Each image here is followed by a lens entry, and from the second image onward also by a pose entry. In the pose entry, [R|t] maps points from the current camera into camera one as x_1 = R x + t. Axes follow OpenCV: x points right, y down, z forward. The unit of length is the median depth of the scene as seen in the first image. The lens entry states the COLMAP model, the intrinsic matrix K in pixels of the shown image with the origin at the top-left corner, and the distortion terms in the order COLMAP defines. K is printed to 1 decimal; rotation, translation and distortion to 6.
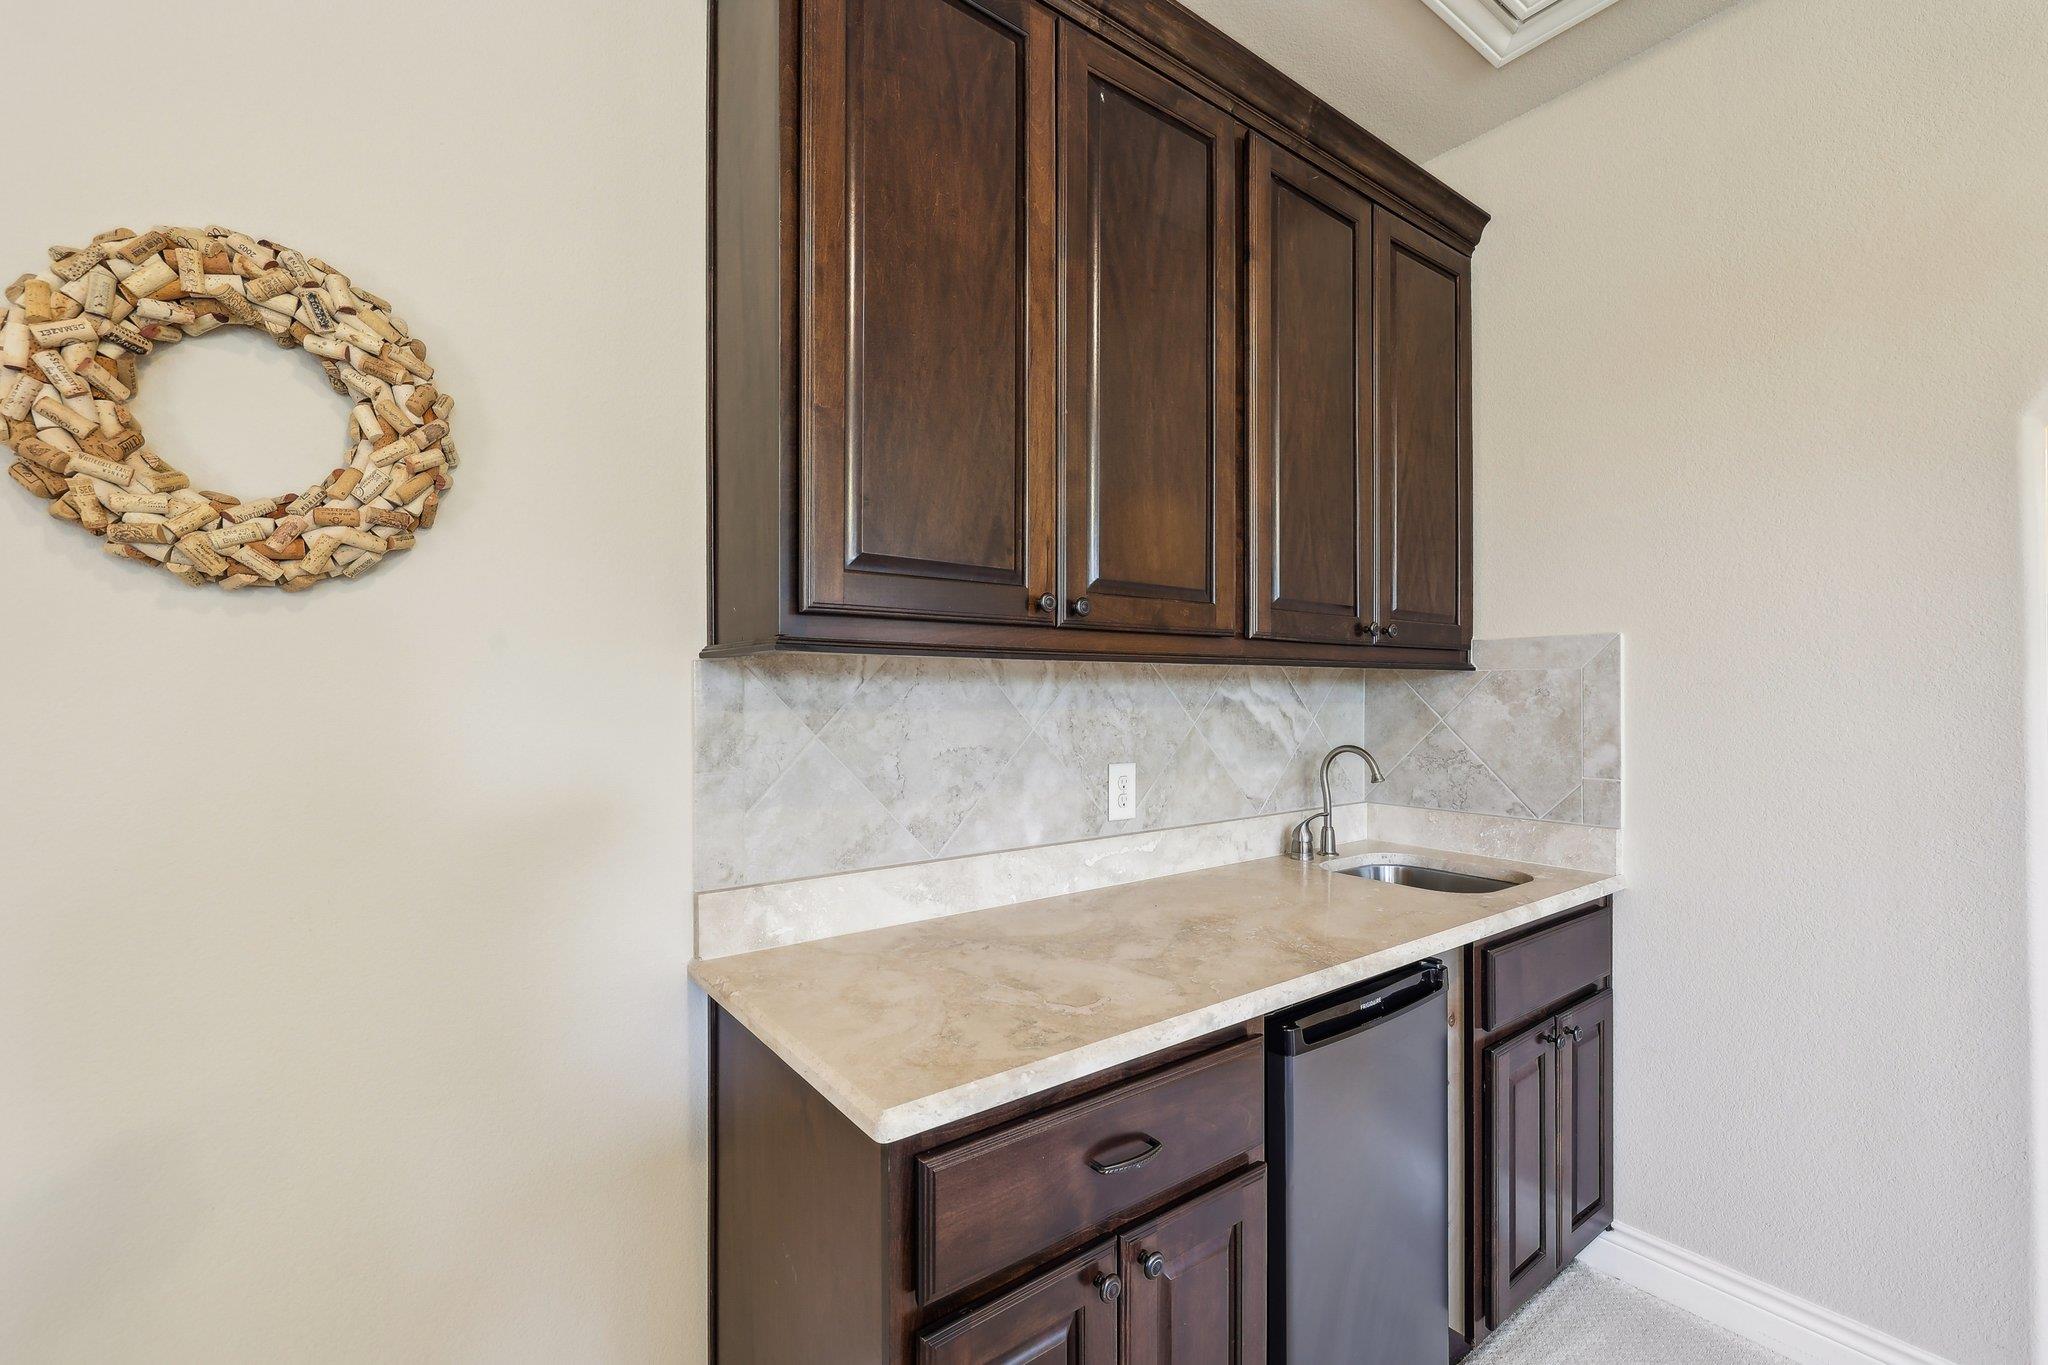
lens RADIAL K [[889.3, 0, 1028.6], [0, 889.3, 691.6], [0, 0, 1]] dist [-0.002384, -0.000234]
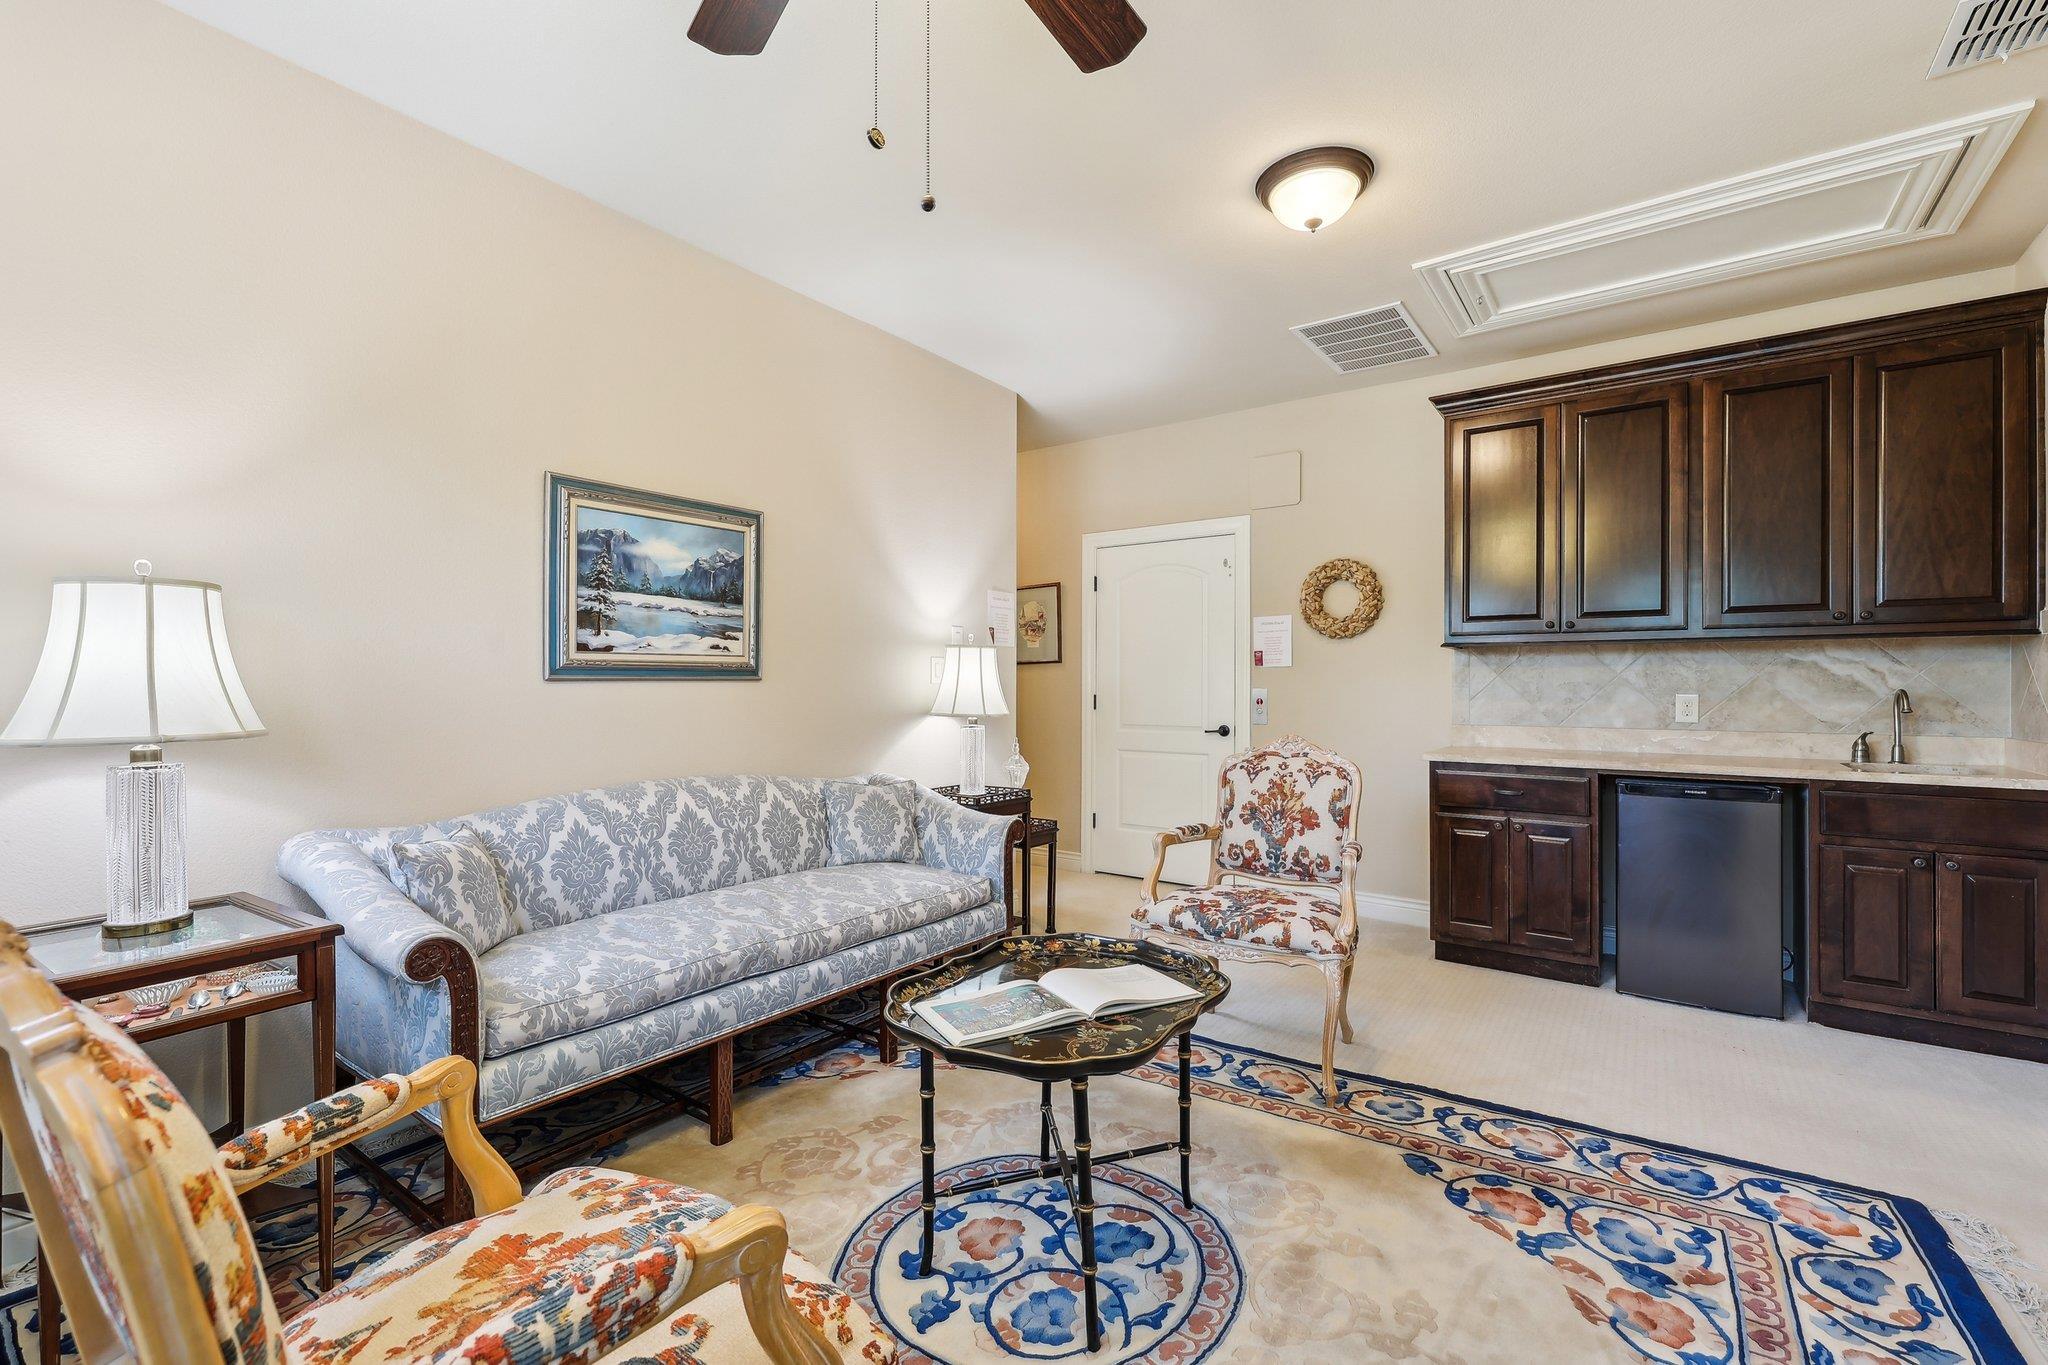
lens RADIAL K [[870.0, 0, 1029.8], [0, 870.0, 679.9], [0, 0, 1]] dist [-0.001371, 0.000460]
pose [[0.304199, -0.006707, -0.952585, 1.608035], [-0.002812, 0.999965, -0.007939, 0.075108], [0.952604, 0.005094, 0.304169, -1.036449]]
